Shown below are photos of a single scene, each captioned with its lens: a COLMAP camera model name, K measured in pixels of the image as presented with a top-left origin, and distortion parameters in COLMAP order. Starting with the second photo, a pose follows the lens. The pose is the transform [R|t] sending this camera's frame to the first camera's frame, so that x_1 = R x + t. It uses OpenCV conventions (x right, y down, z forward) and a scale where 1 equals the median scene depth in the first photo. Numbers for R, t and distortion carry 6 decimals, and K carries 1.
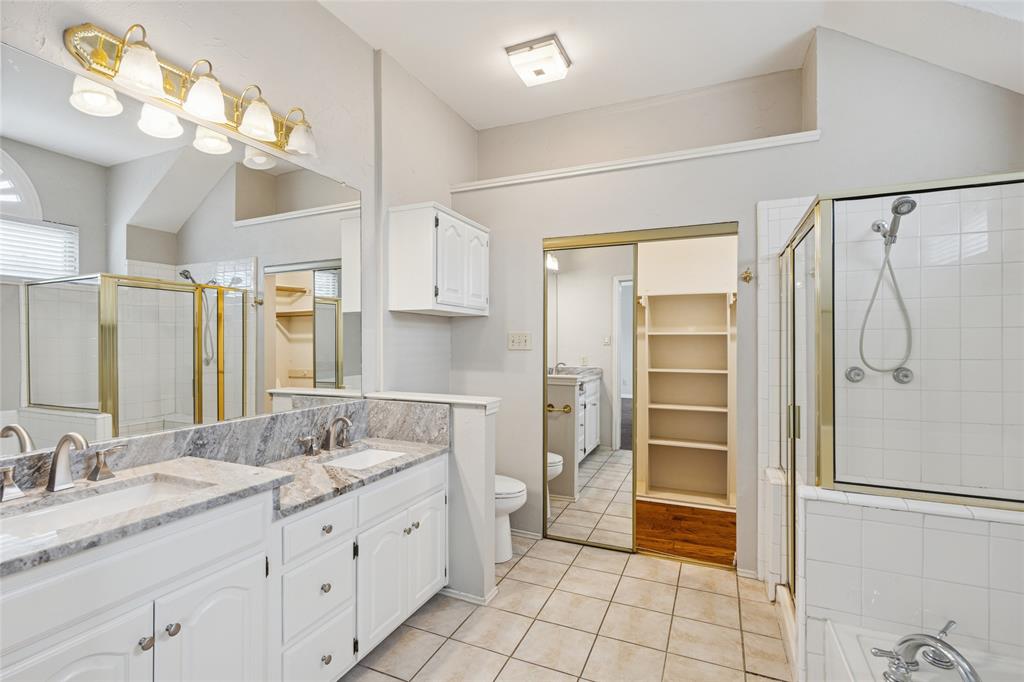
lens RADIAL K [[477.1, 0, 513.5], [0, 477.1, 335.9], [0, 0, 1]] dist [0.000861, 0.001403]
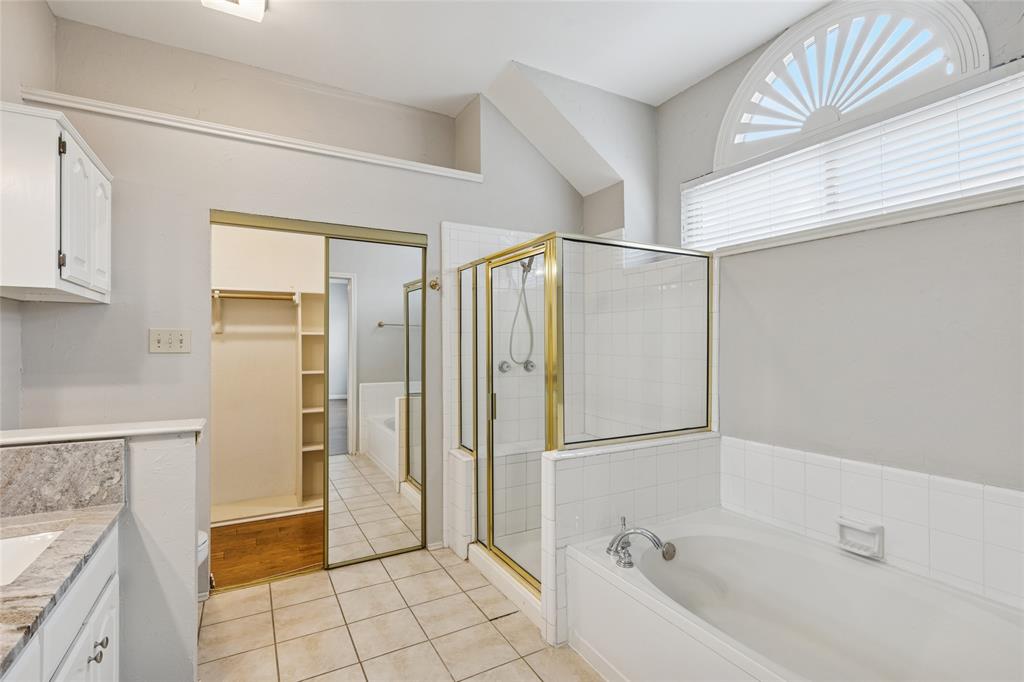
lens RADIAL K [[477.1, 0, 491.7], [0, 477.1, 334.1], [0, 0, 1]] dist [0.000861, 0.001403]
pose [[0.608858, 0.013661, 0.793162, -0.340099], [-0.010577, 0.999903, -0.009103, 0.002371], [-0.793209, -0.002847, 0.608943, 0.205077]]
